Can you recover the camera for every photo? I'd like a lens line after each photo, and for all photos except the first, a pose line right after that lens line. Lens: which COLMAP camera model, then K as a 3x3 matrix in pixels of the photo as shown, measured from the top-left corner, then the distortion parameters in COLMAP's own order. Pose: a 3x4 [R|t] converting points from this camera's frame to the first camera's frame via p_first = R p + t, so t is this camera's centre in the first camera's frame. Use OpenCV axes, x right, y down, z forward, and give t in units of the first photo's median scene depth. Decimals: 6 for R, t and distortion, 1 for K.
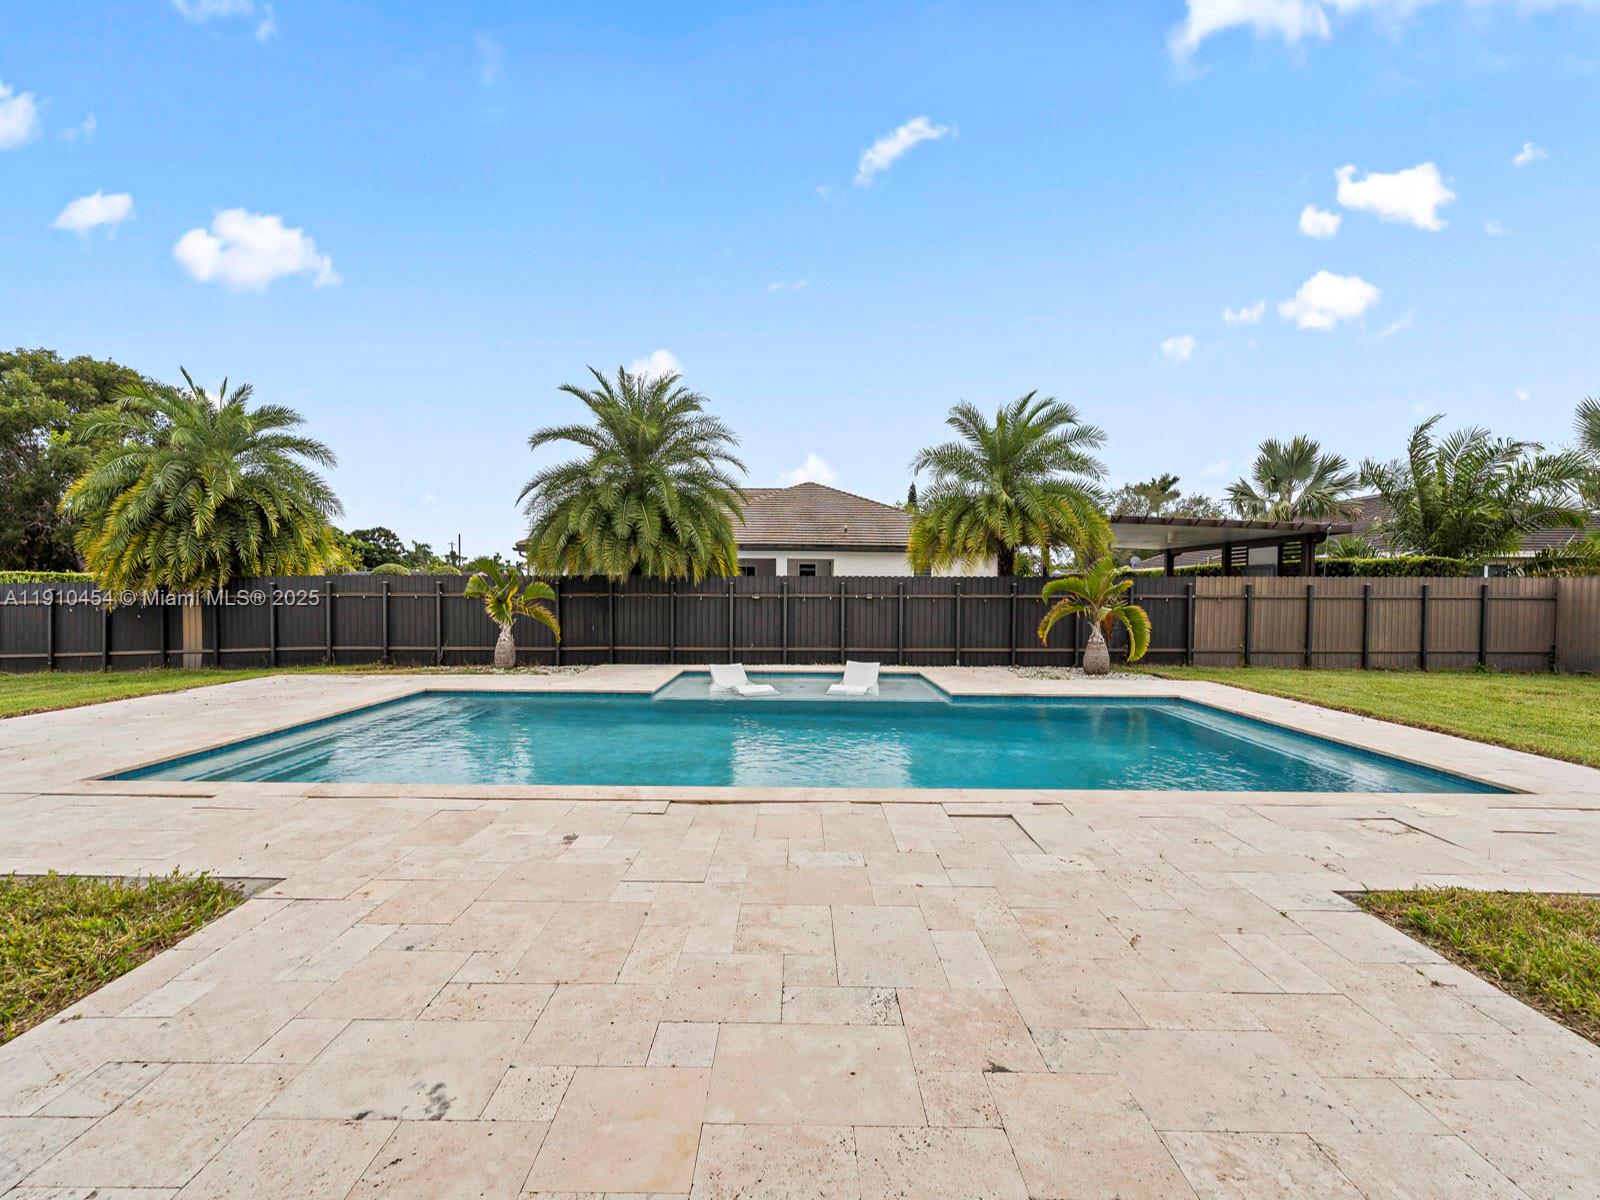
lens RADIAL K [[653.4, 0, 806.9], [0, 653.4, 604.9], [0, 0, 1]] dist [0.001893, -0.000627]
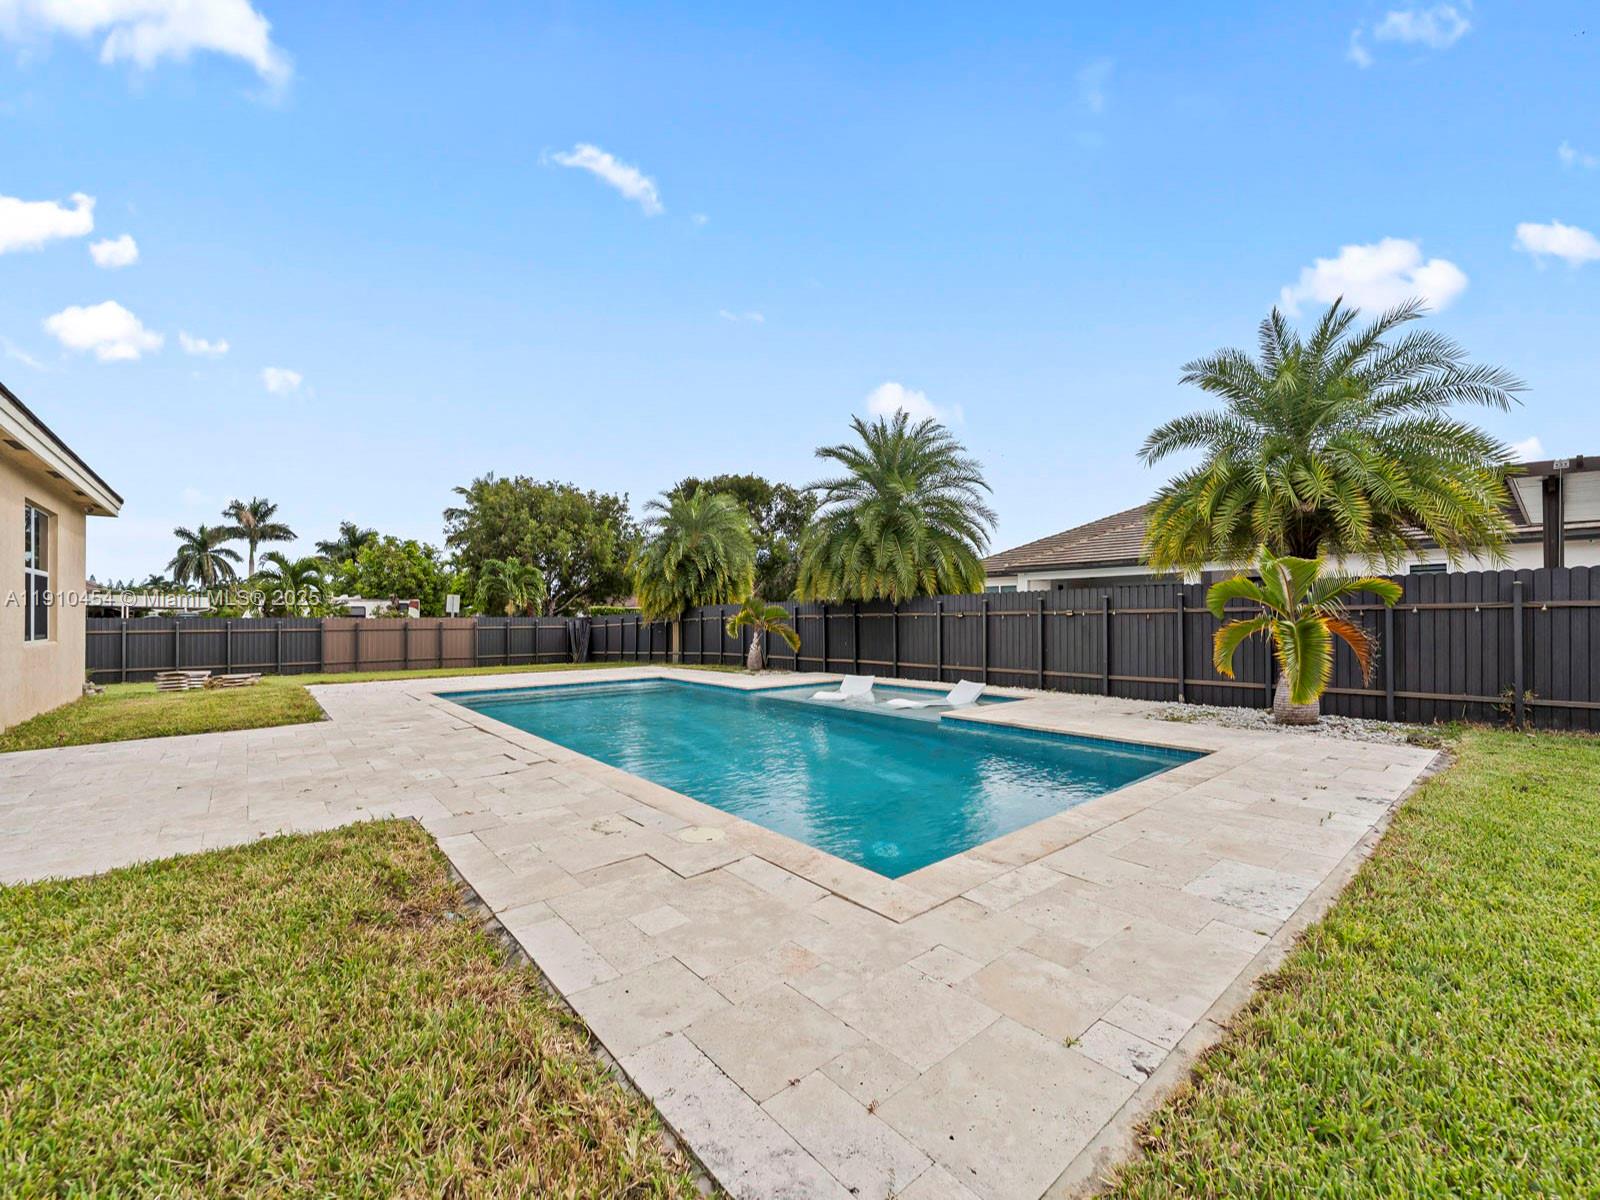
lens RADIAL K [[653.4, 0, 801.7], [0, 653.4, 612.0], [0, 0, 1]] dist [0.001893, -0.000627]
pose [[0.653798, -0.018851, -0.756434, 0.529568], [-0.005271, 0.999552, -0.029465, 0.013791], [0.756650, 0.023252, 0.653406, 0.163649]]
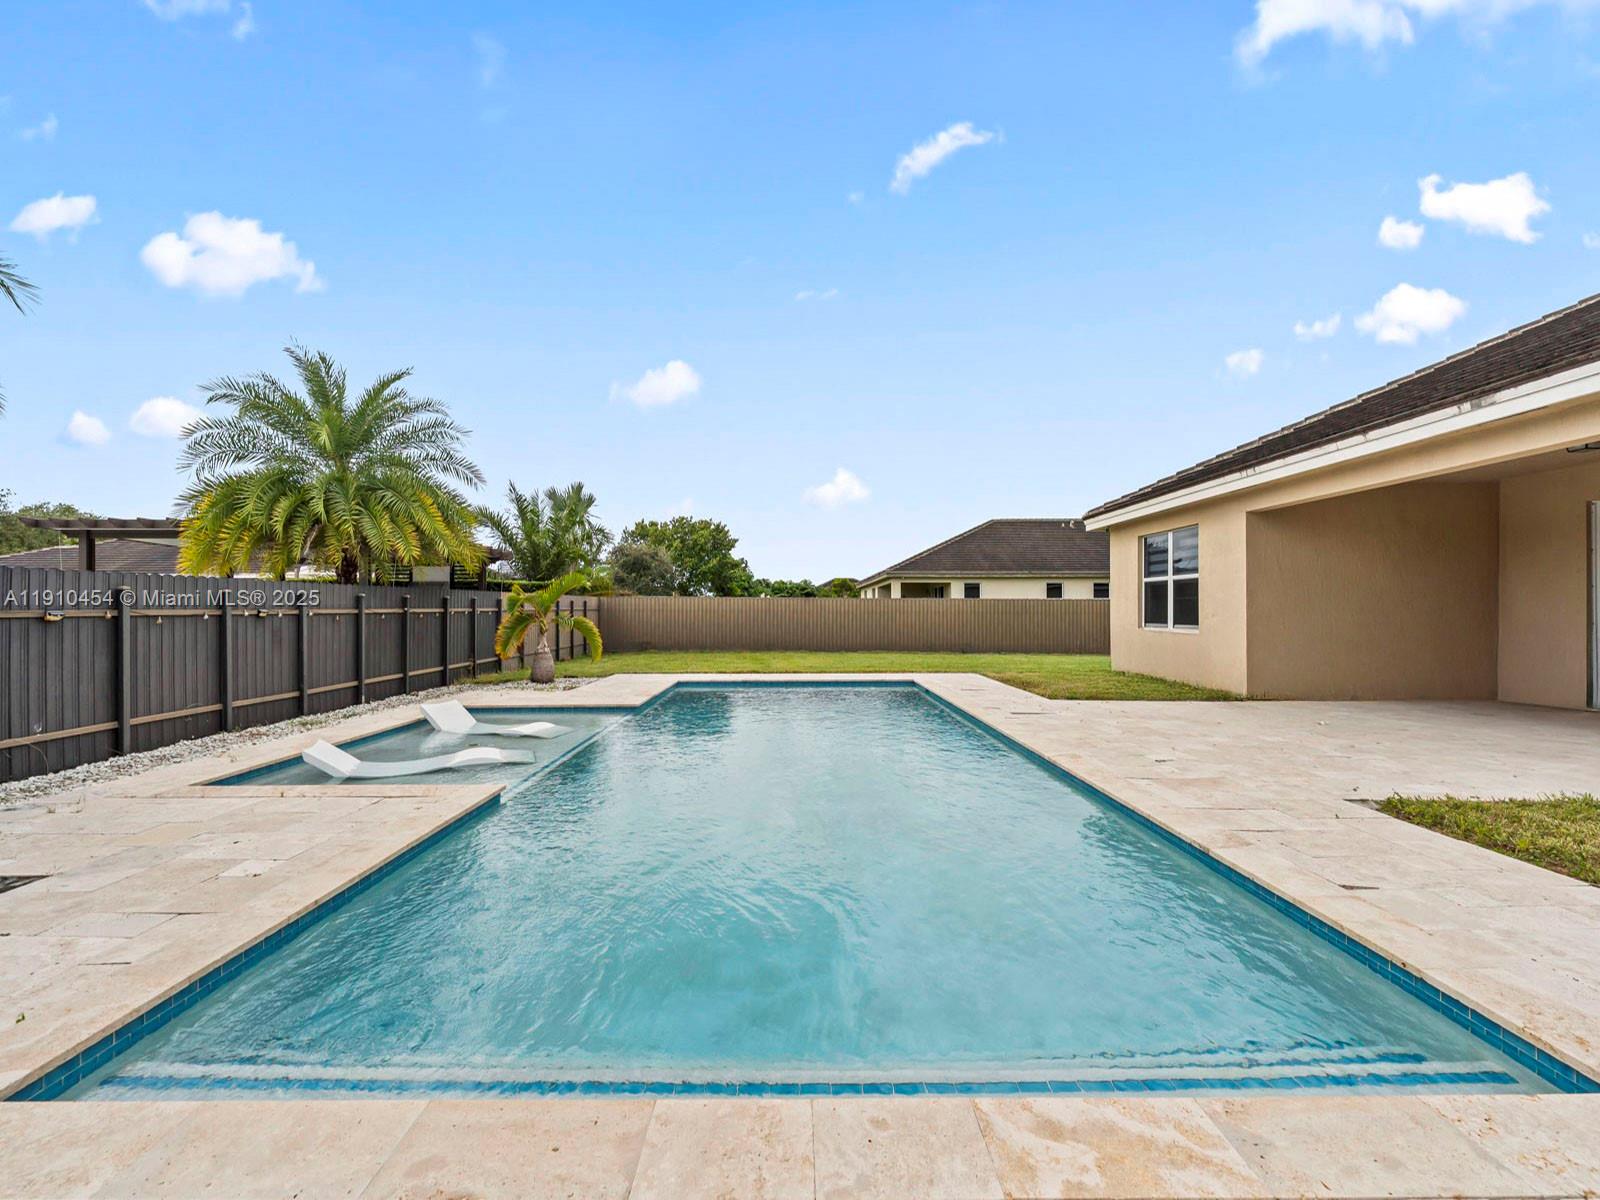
lens RADIAL K [[653.4, 0, 794.1], [0, 653.4, 604.5], [0, 0, 1]] dist [0.001893, -0.000627]
pose [[-0.005448, 0.002279, 0.999983, -0.519418], [0.025688, 0.999668, -0.002138, -0.005865], [-0.999655, 0.025676, -0.005504, 0.501864]]
